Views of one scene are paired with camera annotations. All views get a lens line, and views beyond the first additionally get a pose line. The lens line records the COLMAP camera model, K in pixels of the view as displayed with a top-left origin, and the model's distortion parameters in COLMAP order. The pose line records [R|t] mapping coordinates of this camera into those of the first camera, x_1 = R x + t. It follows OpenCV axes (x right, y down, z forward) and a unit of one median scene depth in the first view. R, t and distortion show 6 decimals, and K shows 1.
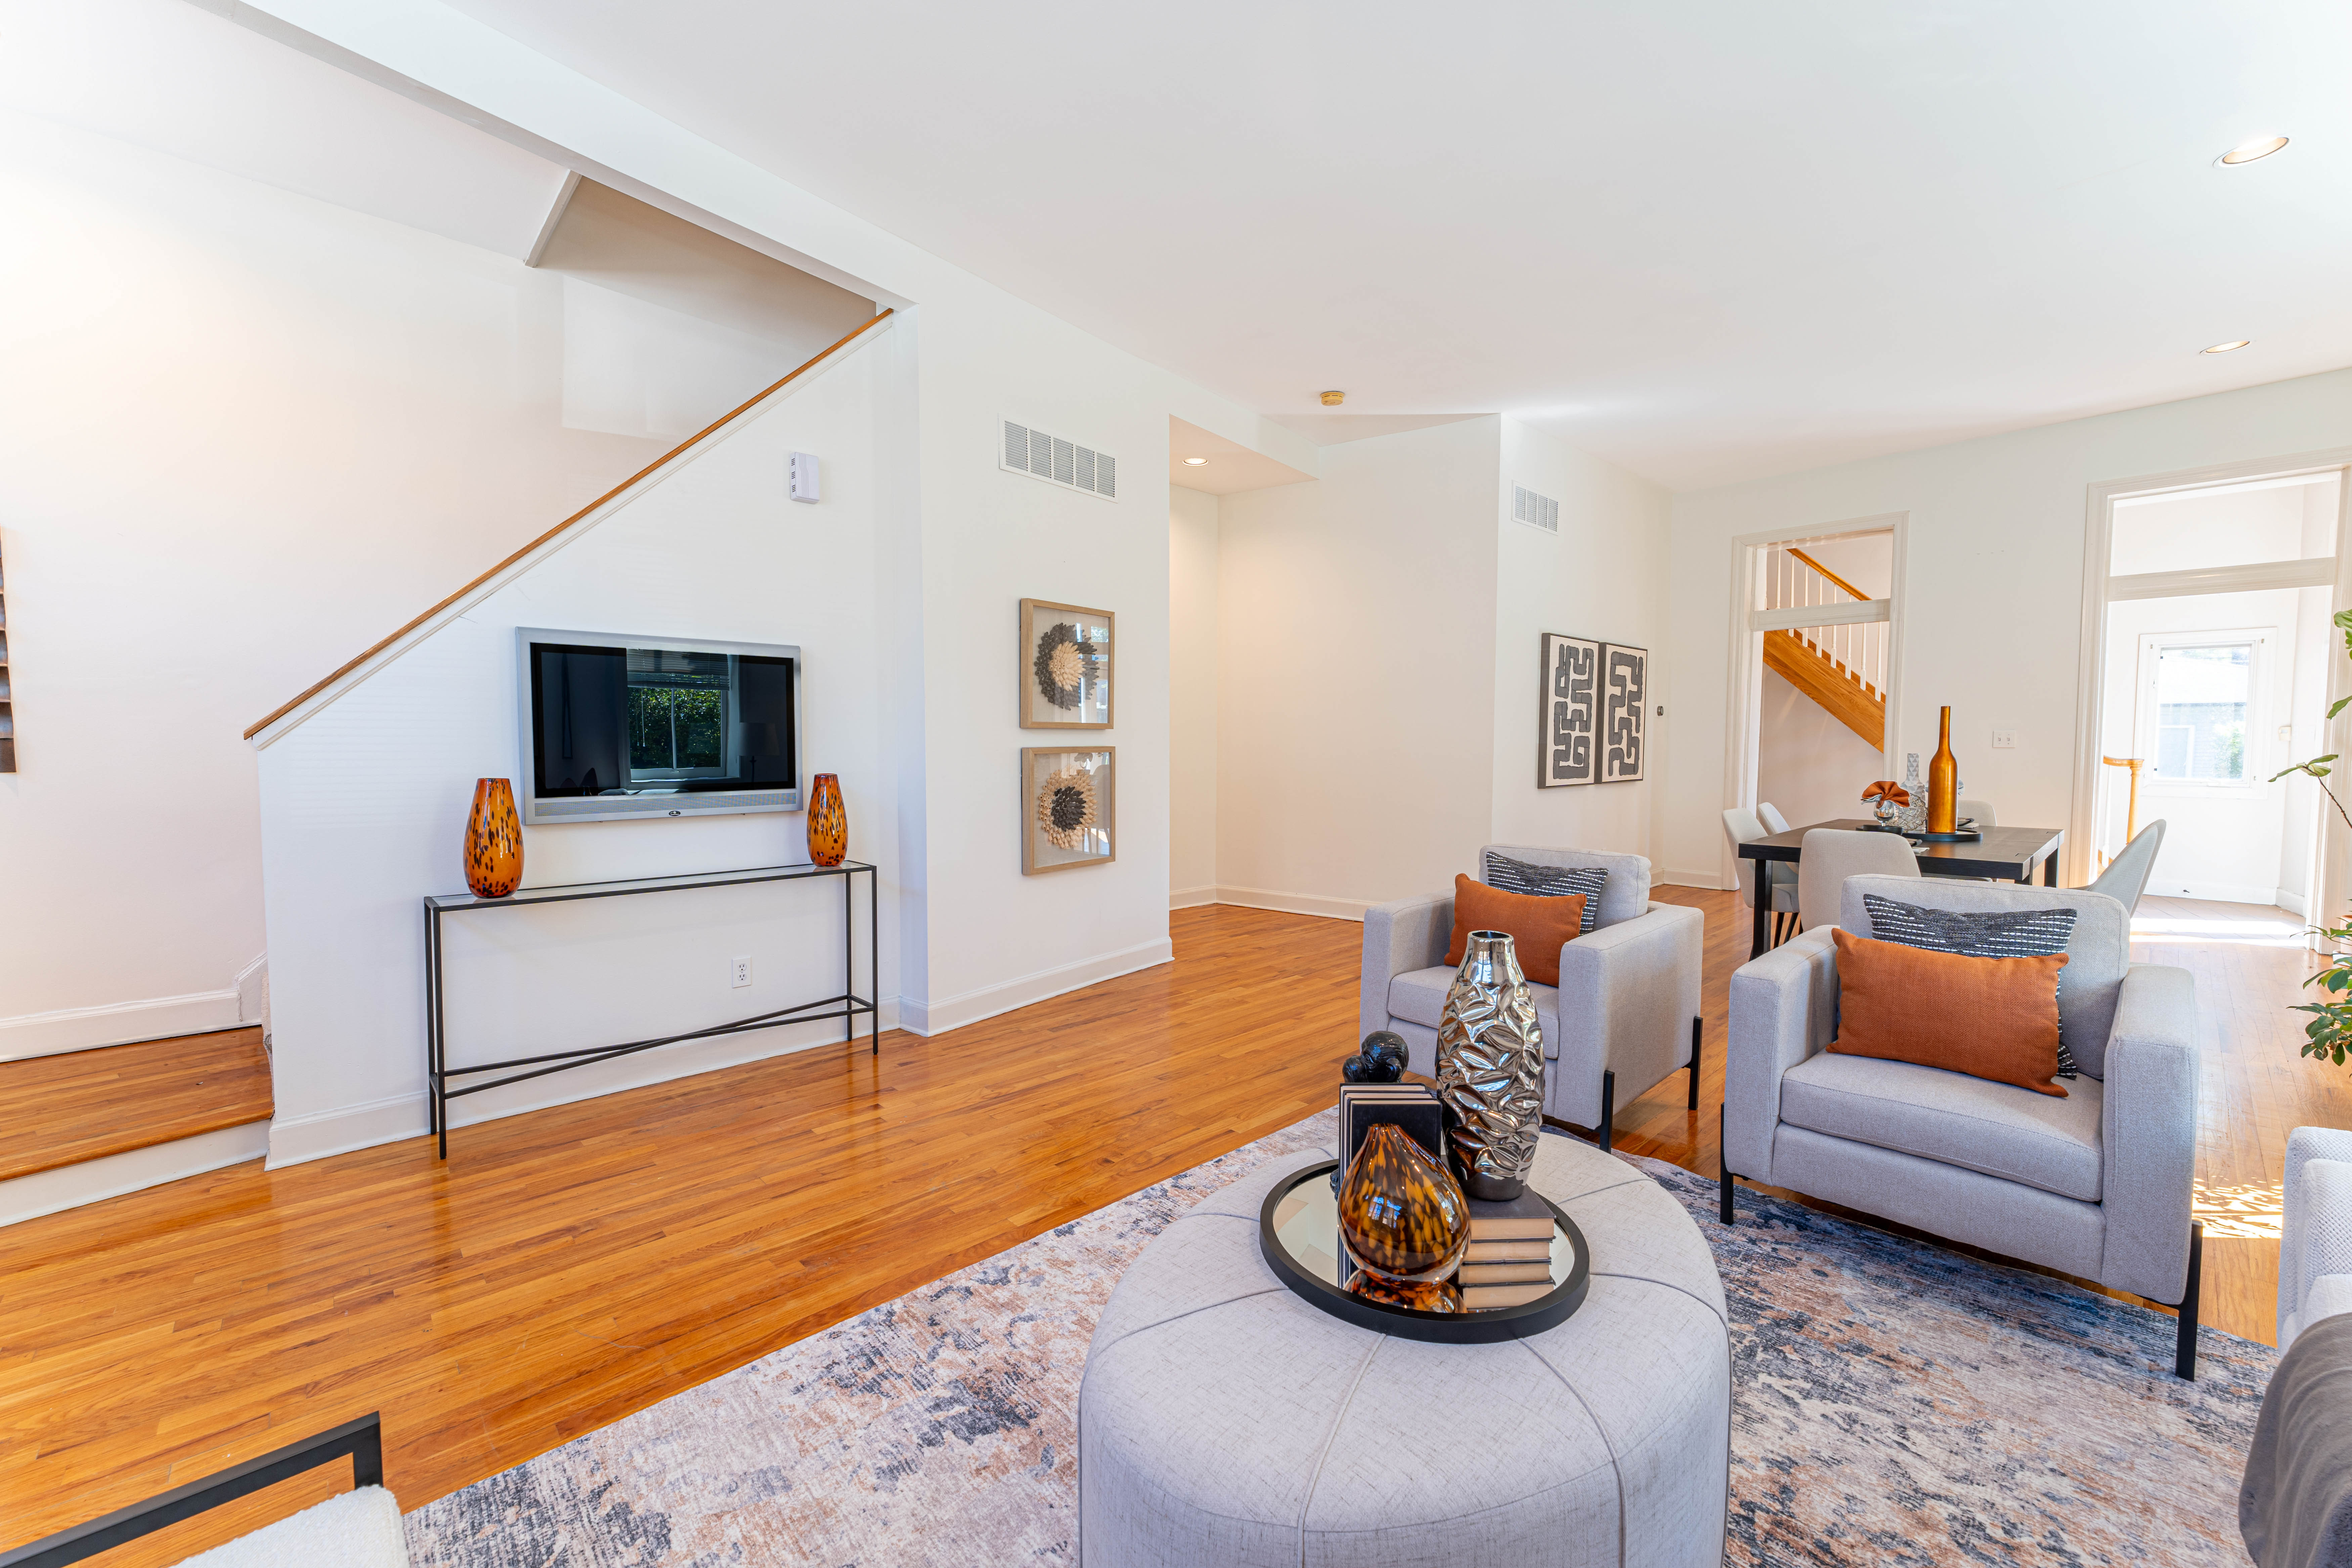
lens RADIAL K [[930.6, 0, 1176.0], [0, 930.6, 784.0], [0, 0, 1]] dist [0.000680, 0.000115]
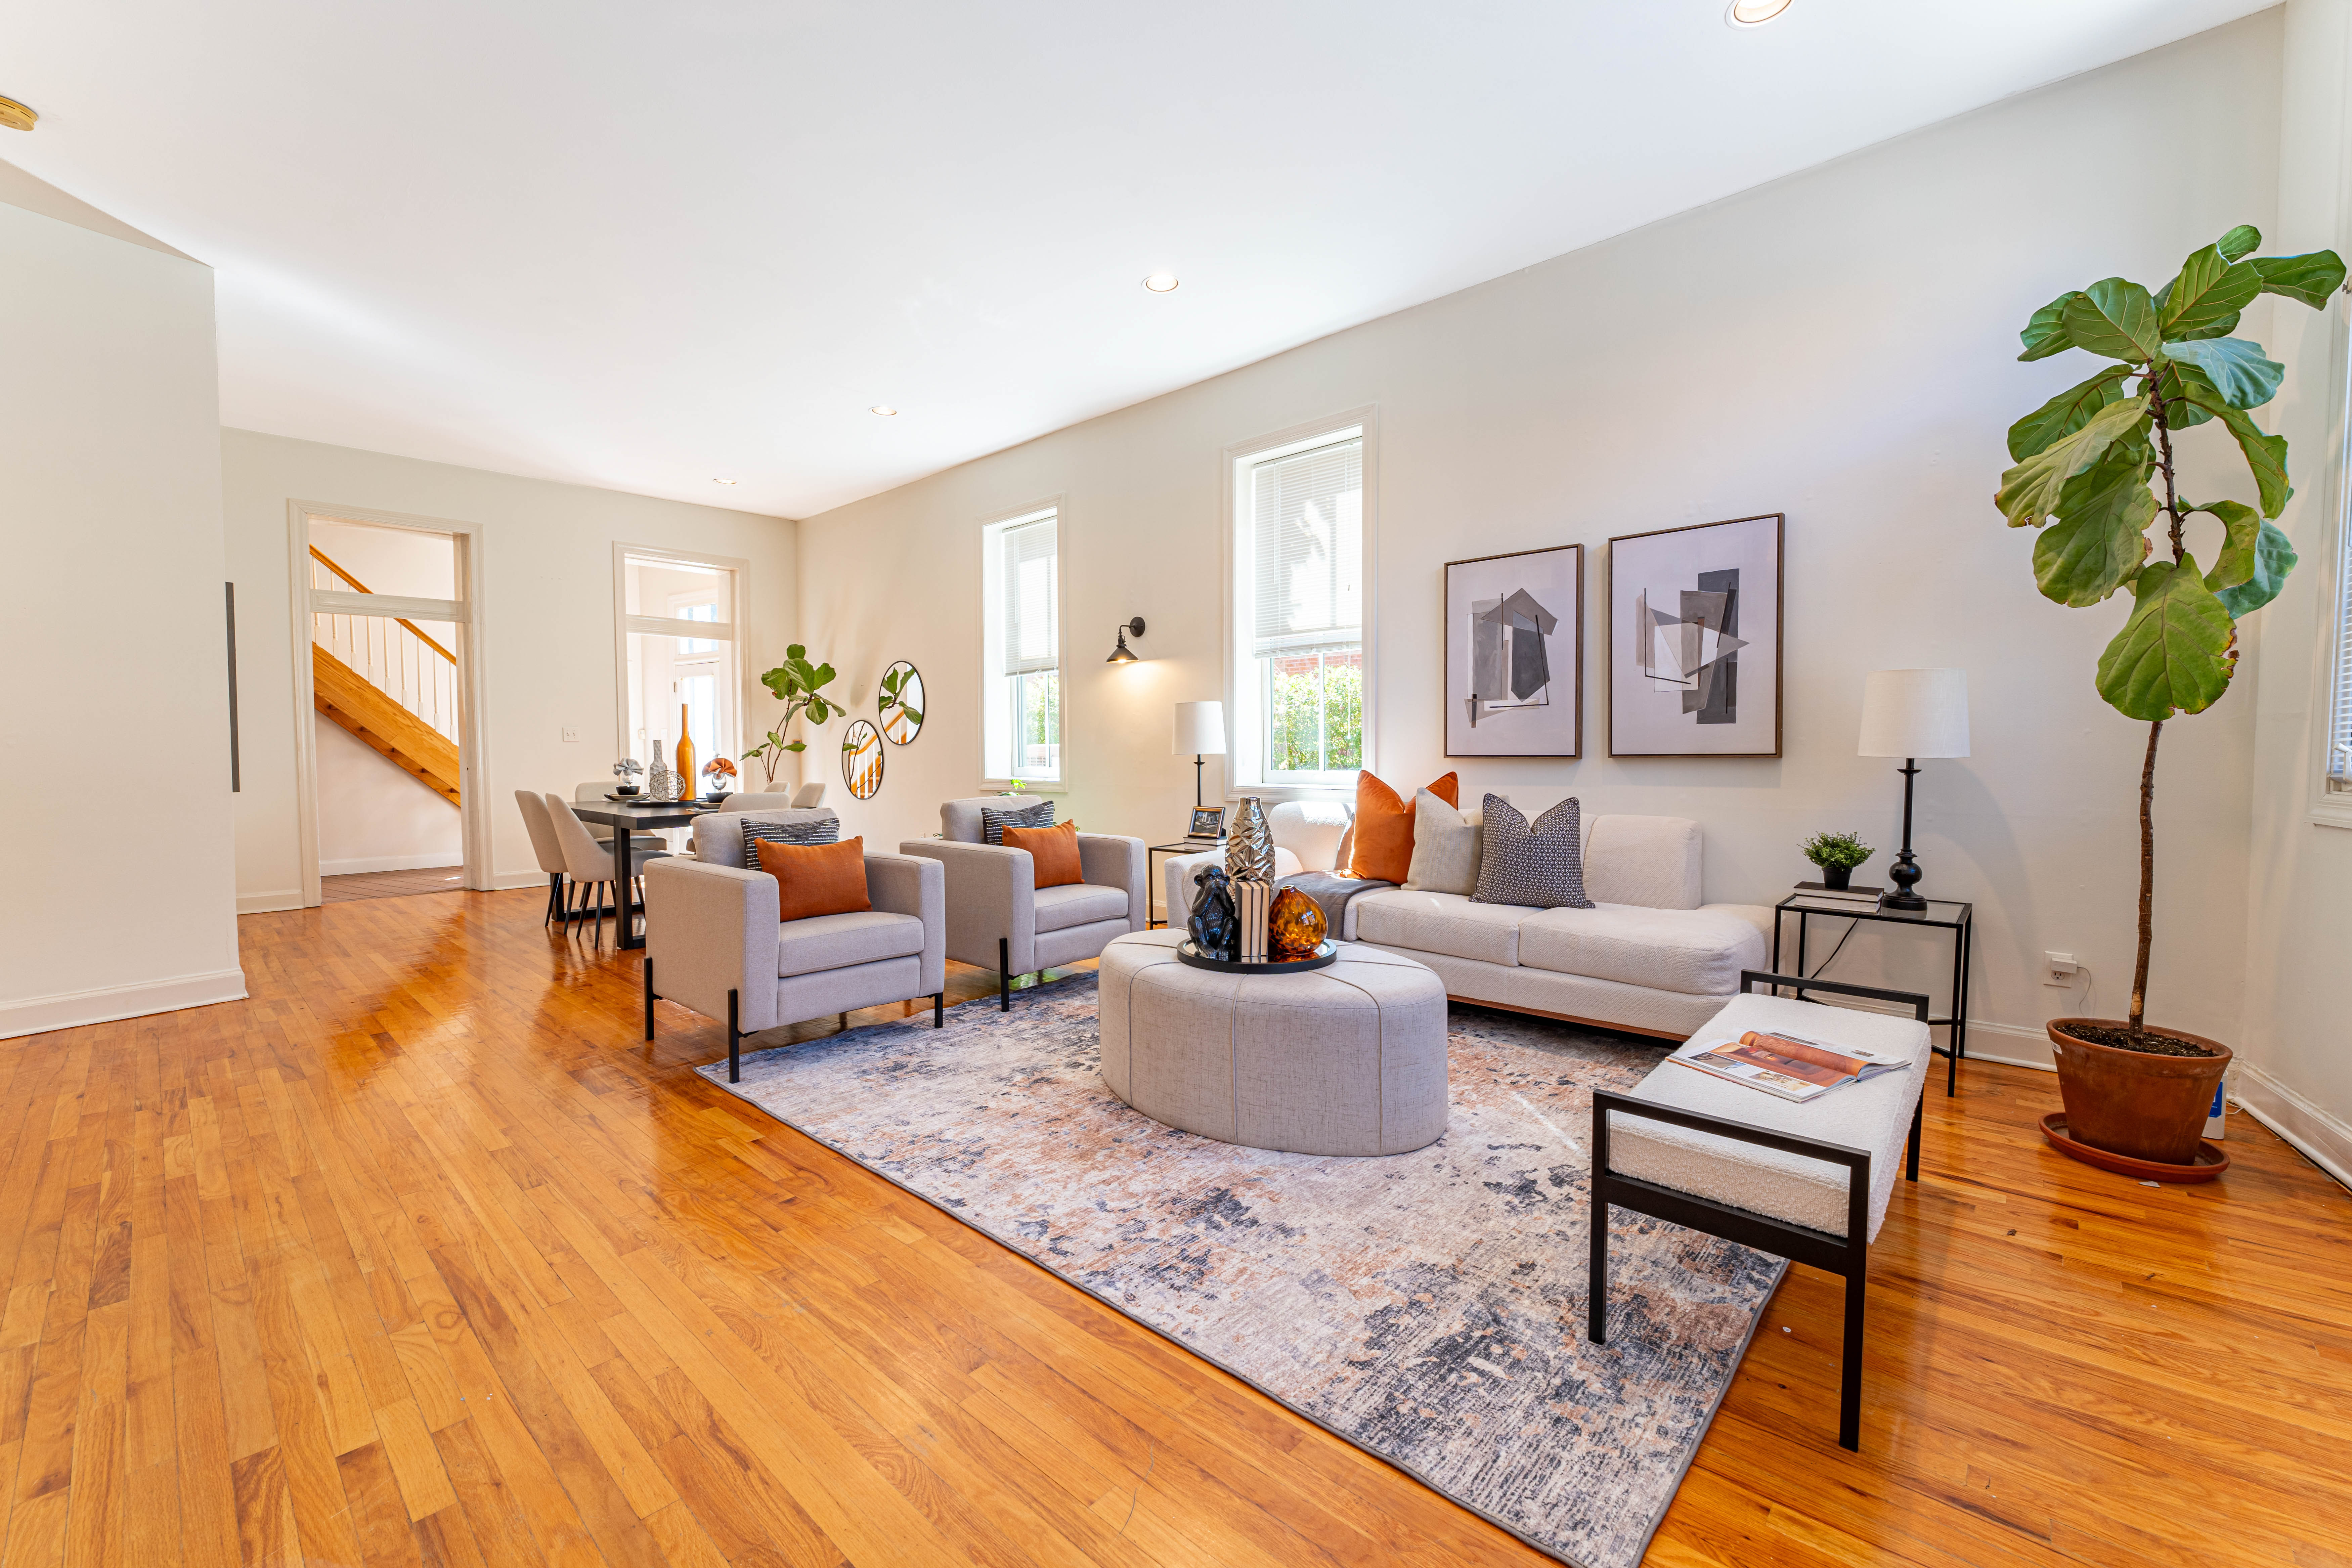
lens RADIAL K [[951.8, 0, 1176.0], [0, 951.8, 784.0], [0, 0, 1]] dist [-0.003864, -0.000615]
pose [[-0.077831, -0.037908, 0.996246, -0.563510], [0.055153, 0.997583, 0.042267, 0.011104], [-0.995440, 0.058236, -0.075552, 0.423893]]
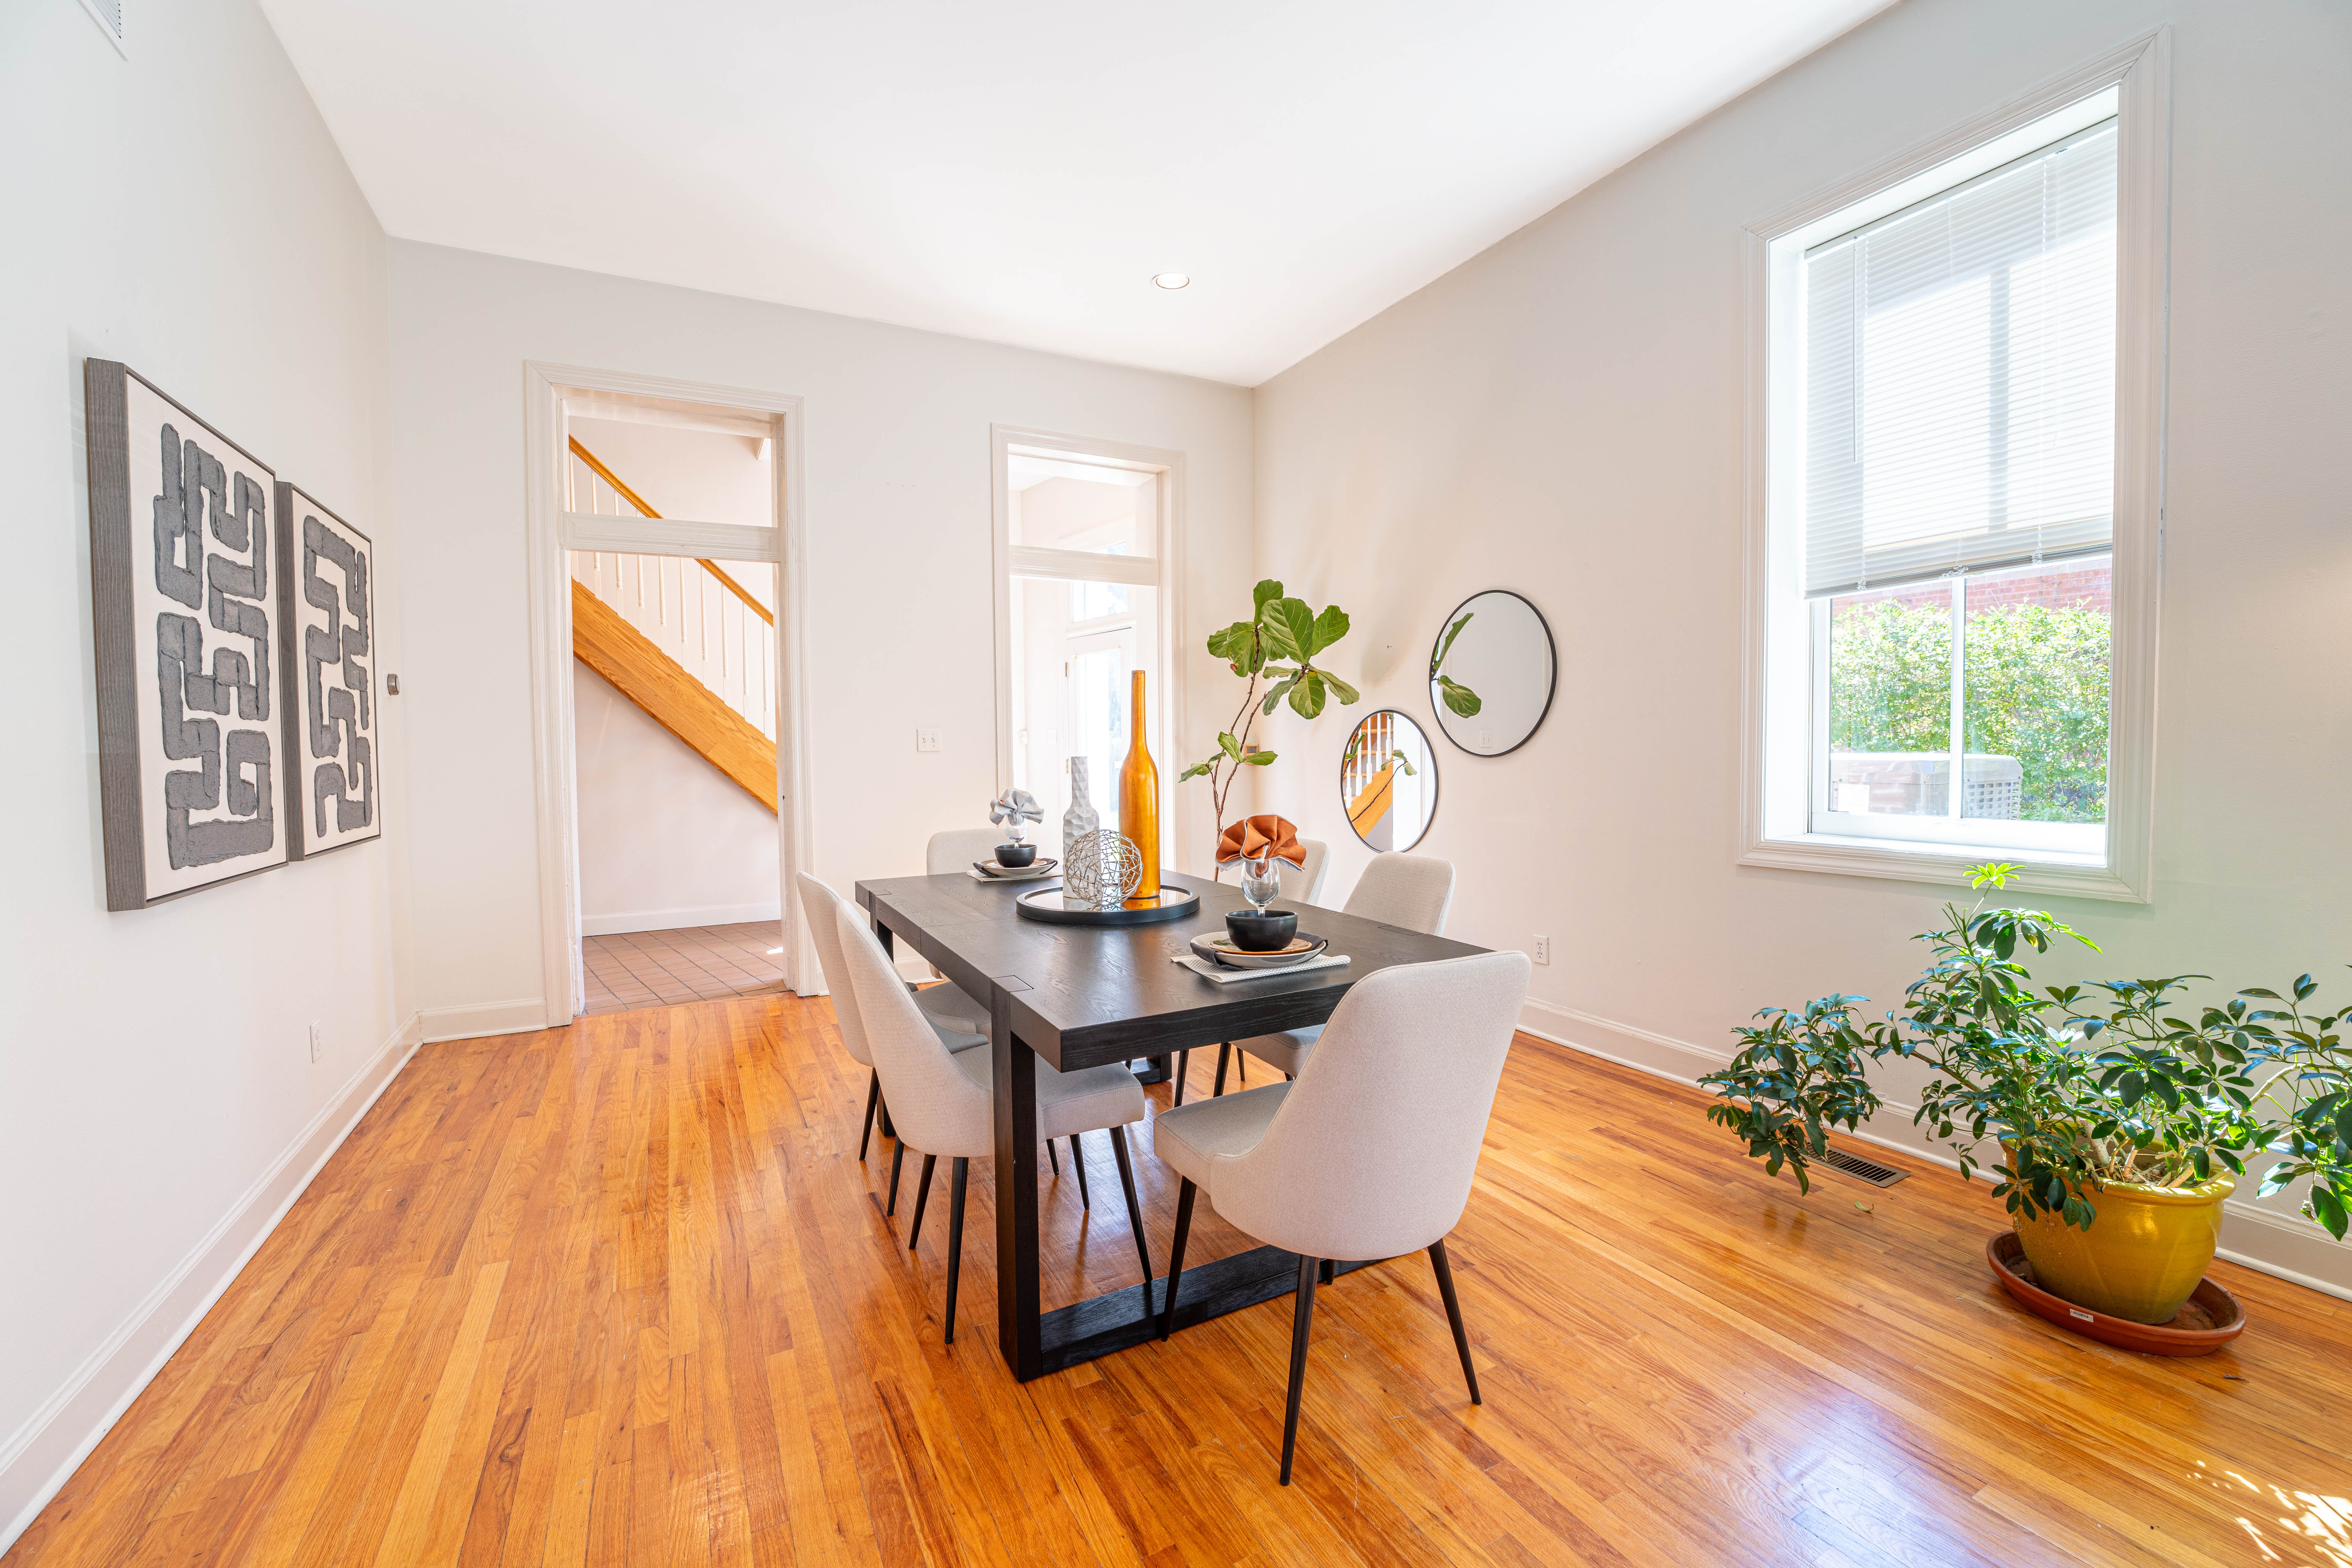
lens RADIAL K [[949.1, 0, 1176.0], [0, 949.1, 784.0], [0, 0, 1]] dist [-0.026366, 0.000582]
pose [[0.258226, -0.042072, 0.965168, 0.281110], [0.060070, 0.997817, 0.027424, -0.029803], [-0.964215, 0.050896, 0.260190, 0.837772]]
